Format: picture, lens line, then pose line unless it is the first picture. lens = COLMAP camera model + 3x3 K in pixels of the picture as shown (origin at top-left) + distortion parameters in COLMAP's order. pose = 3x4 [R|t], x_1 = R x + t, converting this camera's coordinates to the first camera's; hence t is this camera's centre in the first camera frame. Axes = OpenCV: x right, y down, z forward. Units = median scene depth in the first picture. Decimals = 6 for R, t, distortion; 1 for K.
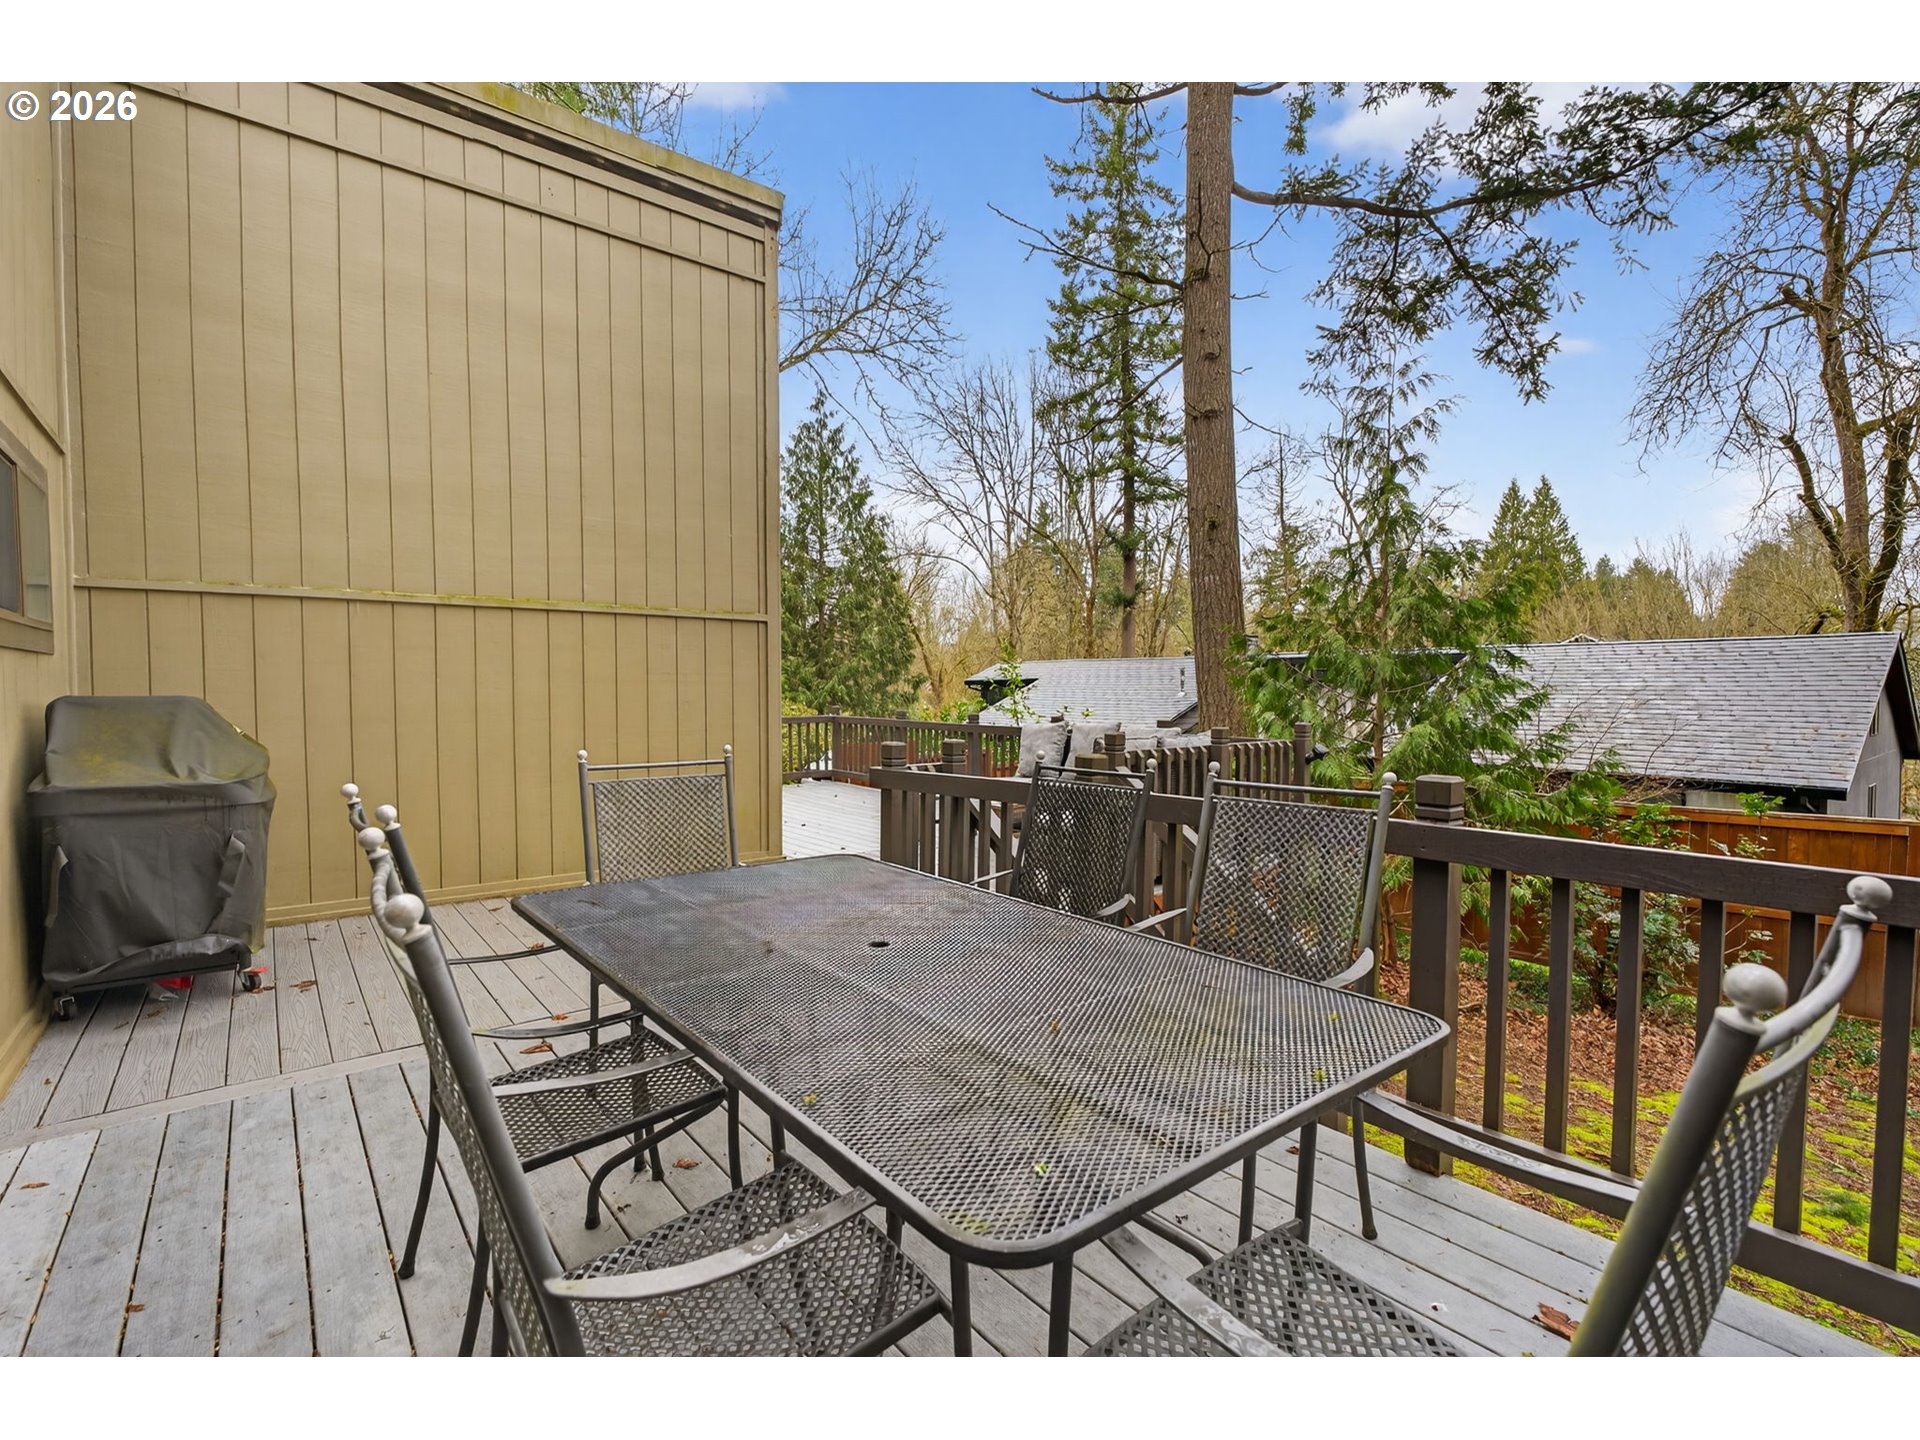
lens RADIAL K [[916.3, 0, 947.6], [0, 916.3, 717.2], [0, 0, 1]] dist [-0.000386, 0.000012]
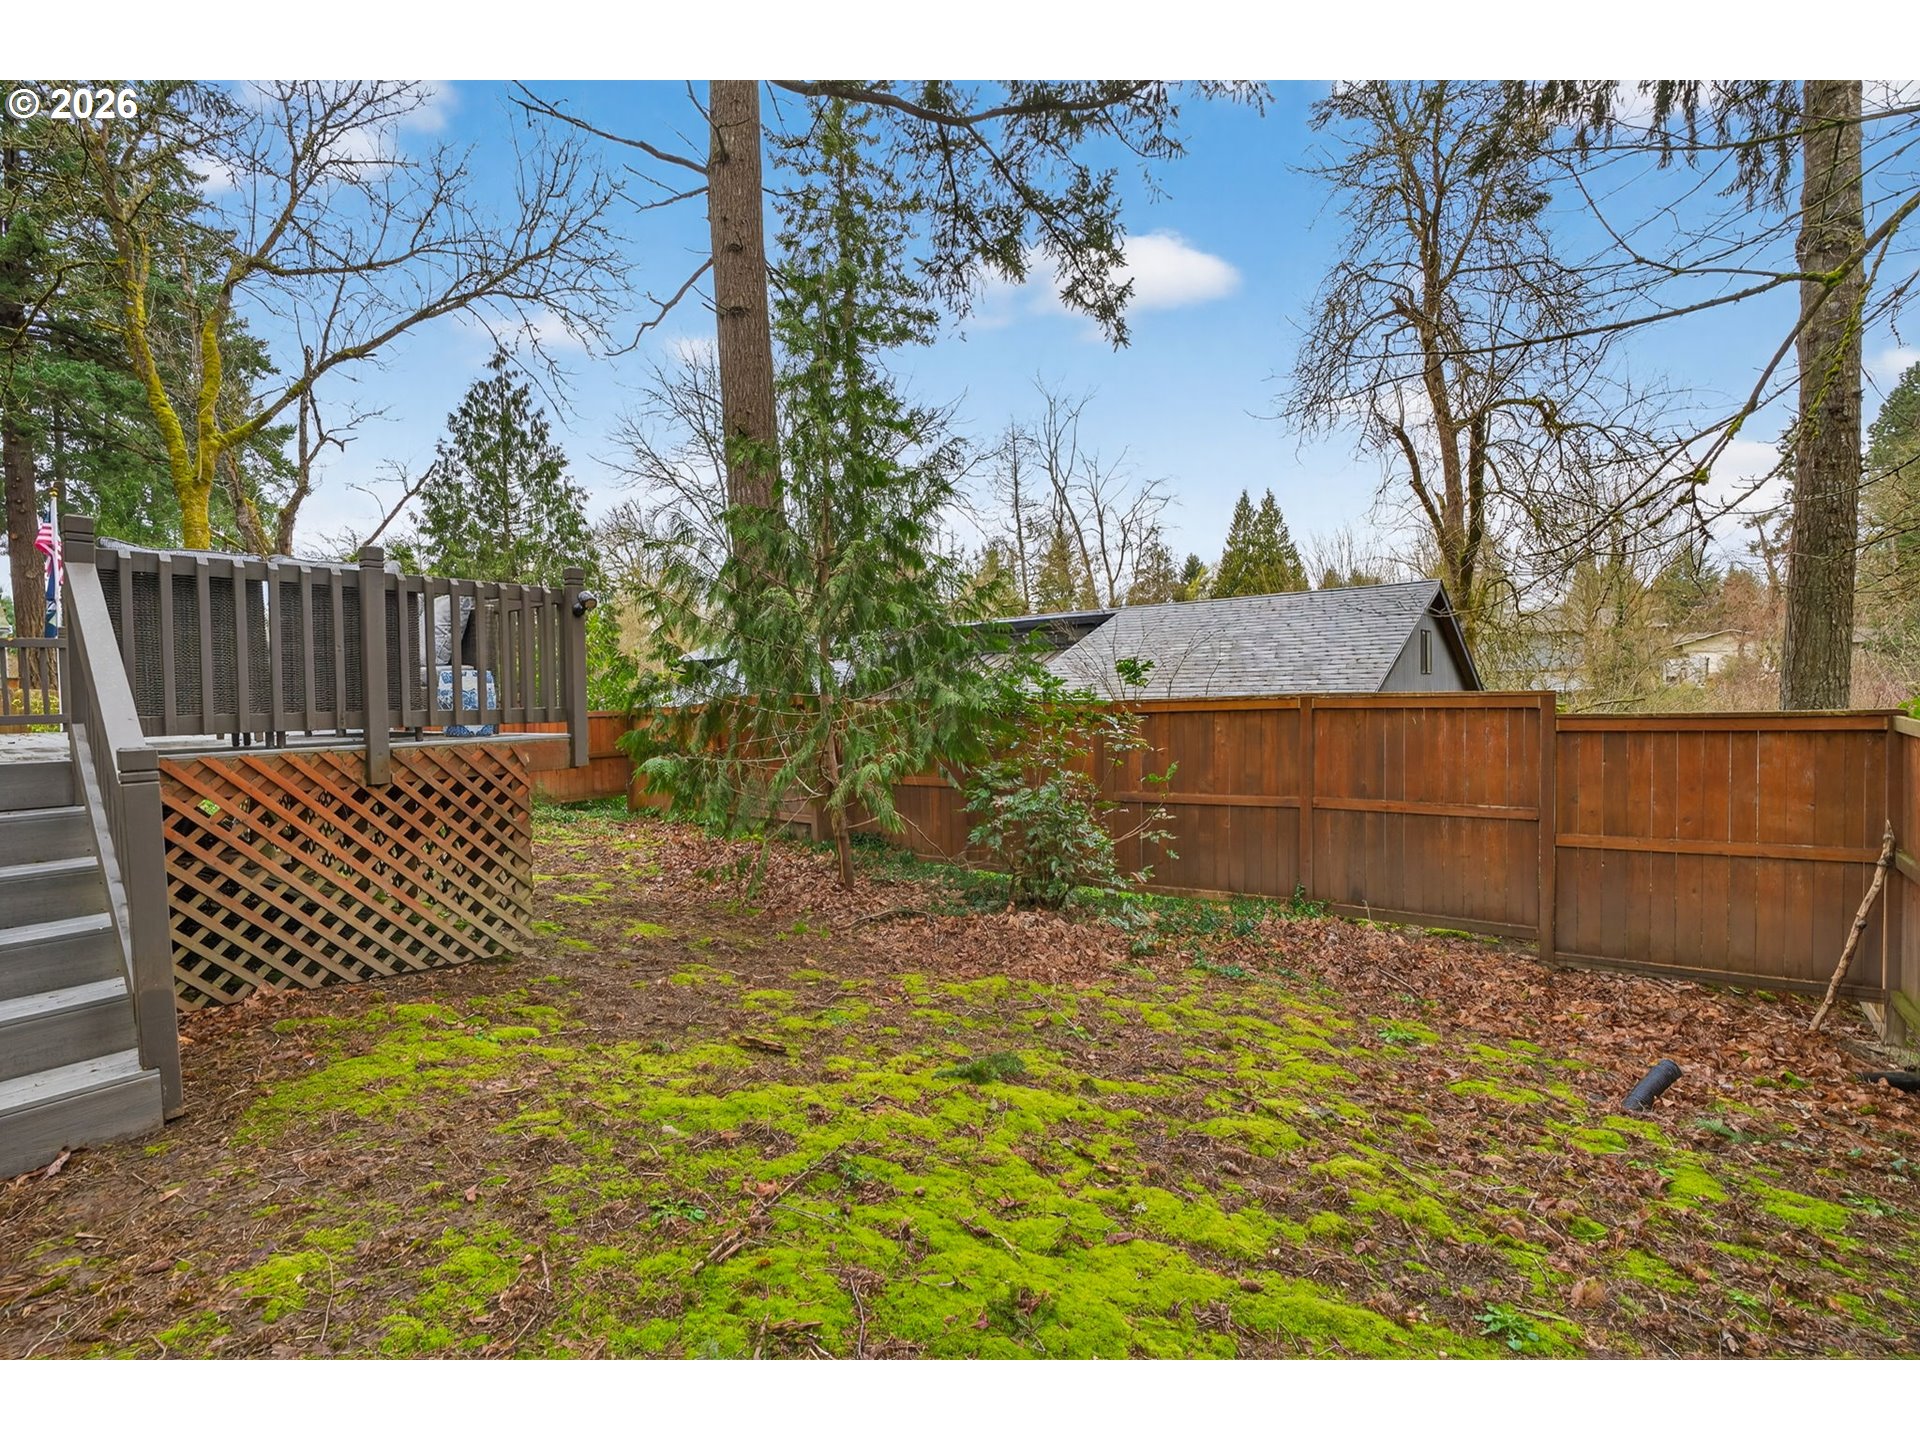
lens RADIAL K [[916.3, 0, 947.6], [0, 916.3, 717.2], [0, 0, 1]] dist [-0.000386, 0.000012]
pose [[0.974070, -0.027990, 0.224511, 0.094015], [0.028495, 0.999593, 0.000994, 0.025701], [-0.224447, 0.005429, 0.974471, 0.024064]]
